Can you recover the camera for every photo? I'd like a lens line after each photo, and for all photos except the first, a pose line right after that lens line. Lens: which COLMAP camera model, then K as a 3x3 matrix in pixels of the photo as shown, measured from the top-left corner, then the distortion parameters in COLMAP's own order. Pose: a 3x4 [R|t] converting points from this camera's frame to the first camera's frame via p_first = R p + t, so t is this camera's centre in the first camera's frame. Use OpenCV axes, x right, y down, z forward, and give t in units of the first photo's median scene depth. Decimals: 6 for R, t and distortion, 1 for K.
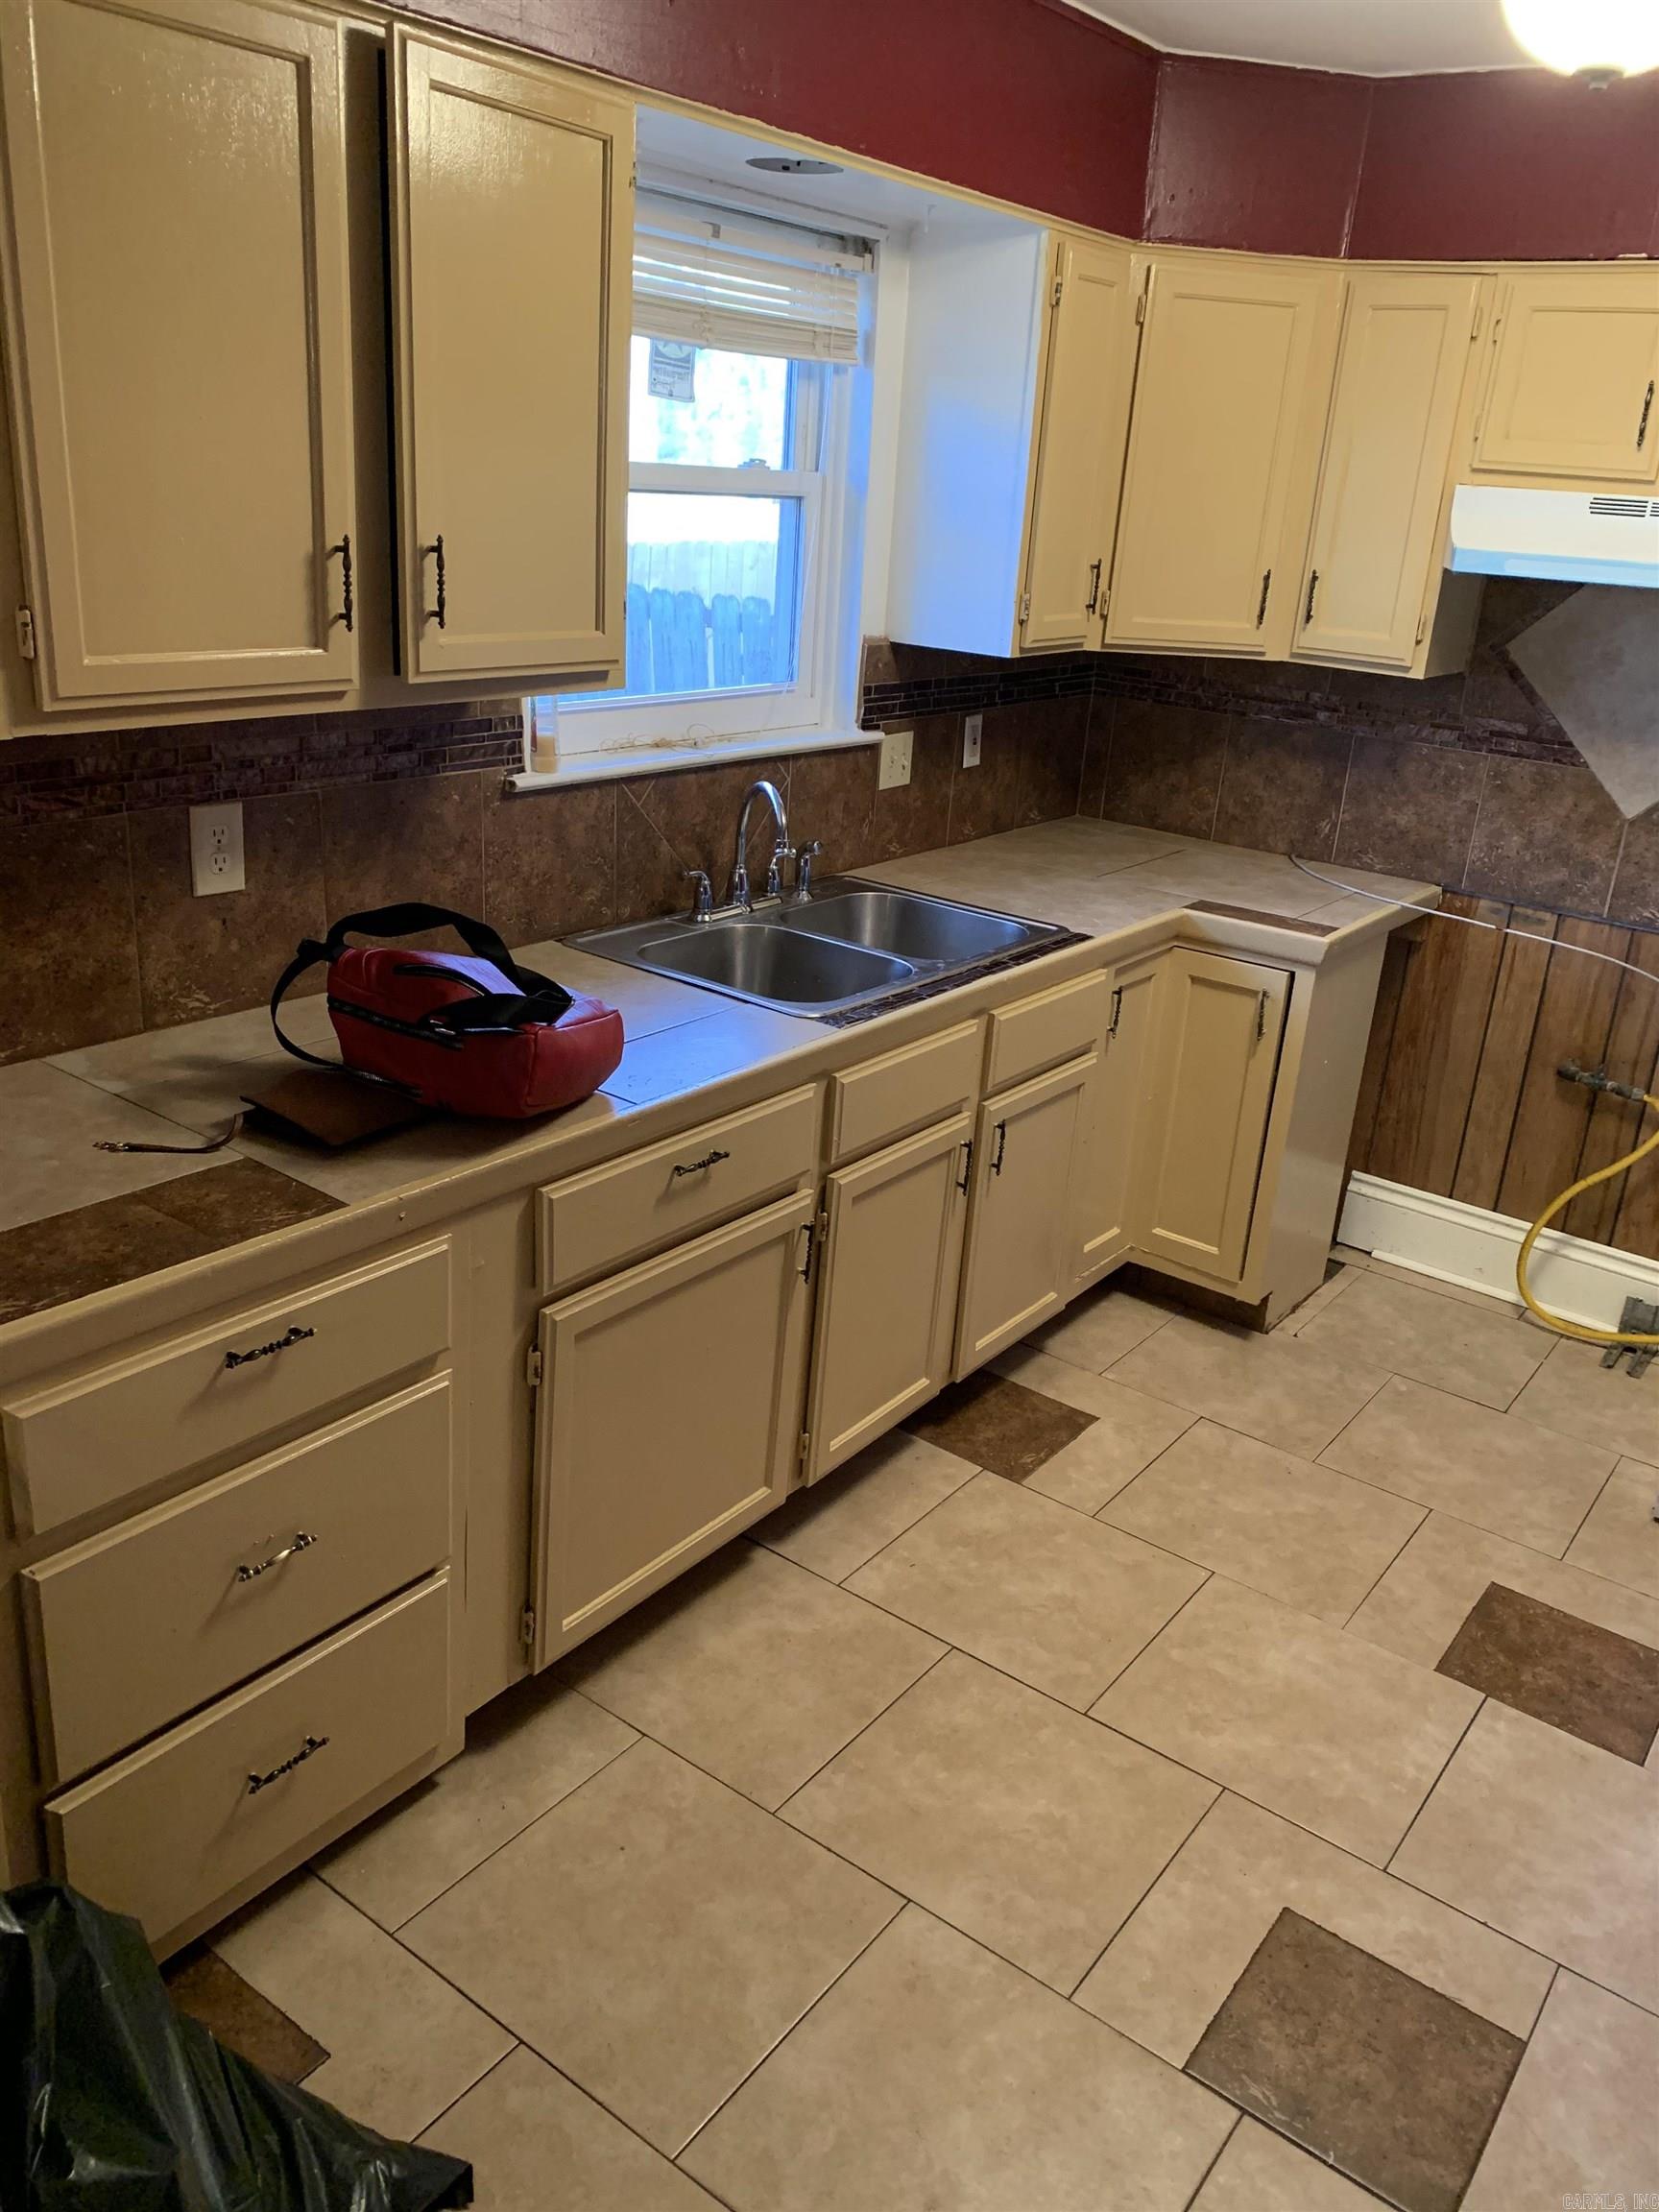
lens RADIAL K [[1683.7, 0, 850.2], [0, 1683.7, 1053.6], [0, 0, 1]] dist [0.009461, 0.000285]
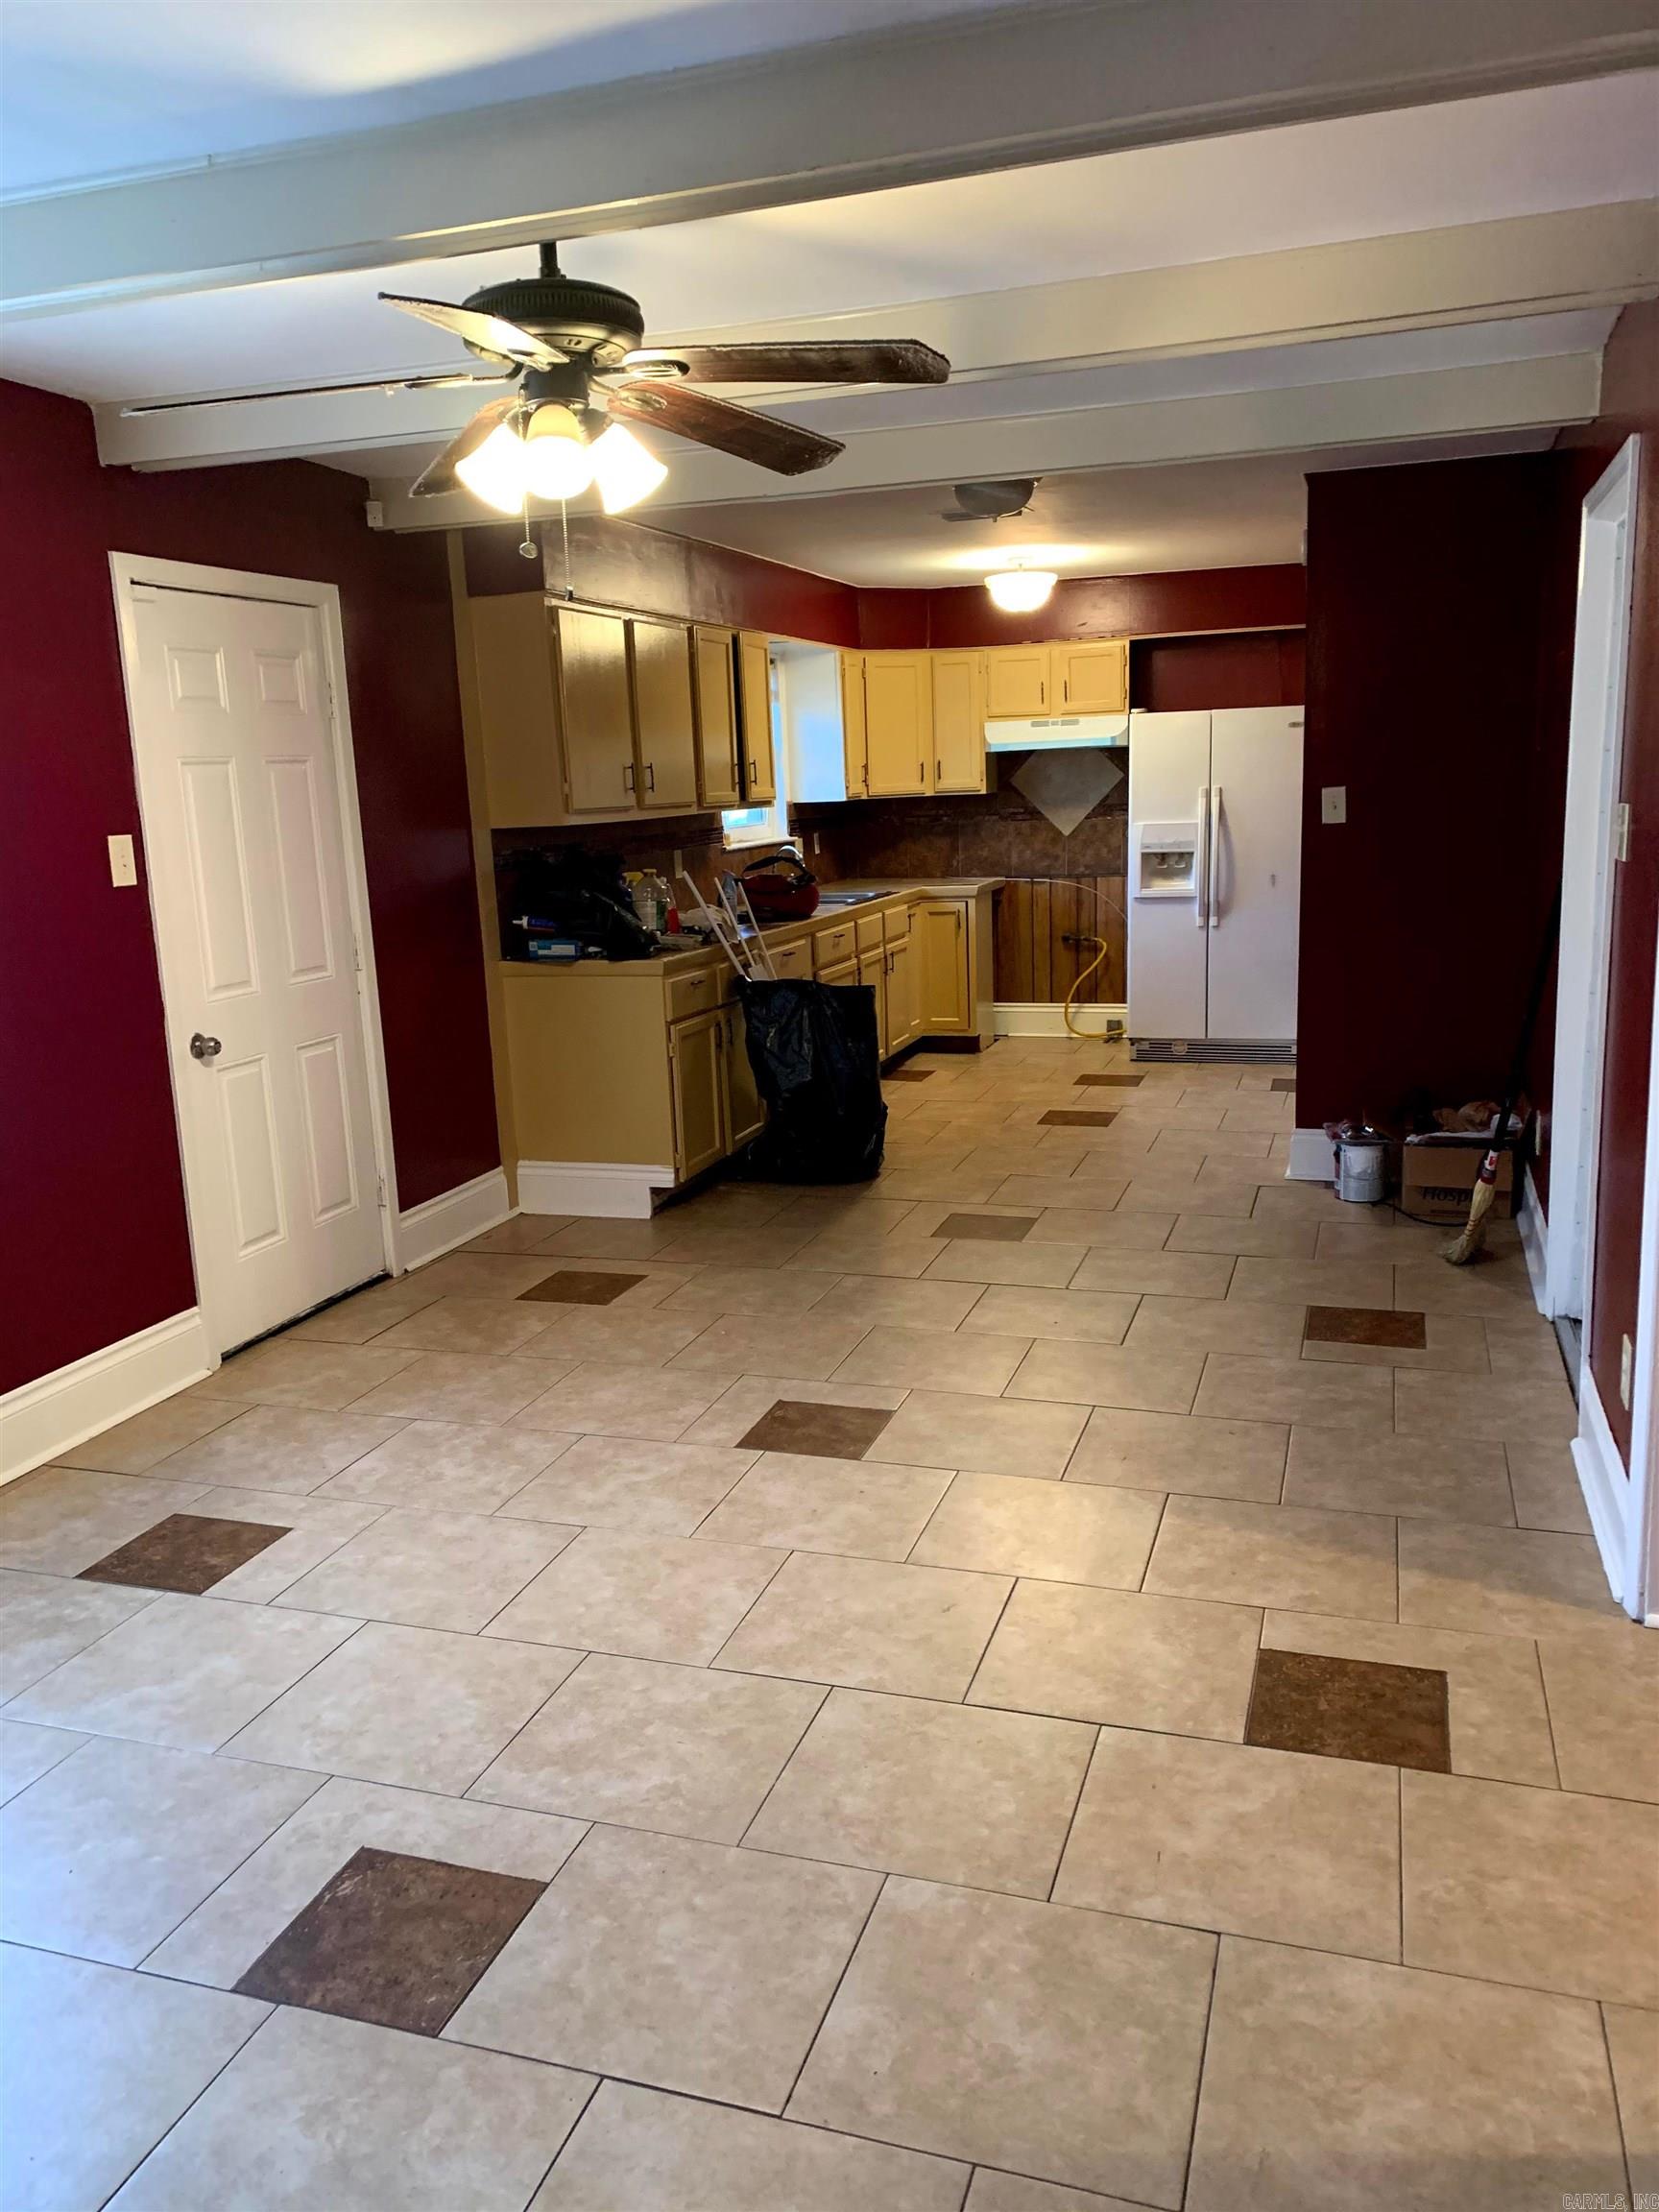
lens RADIAL K [[1683.7, 0, 827.0], [0, 1683.7, 1109.2], [0, 0, 1]] dist [0.009461, 0.000285]
pose [[0.942338, -0.165552, 0.290847, -0.723061], [0.203377, 0.973472, -0.104830, 0.471679], [-0.265777, 0.157937, 0.951009, -1.329803]]
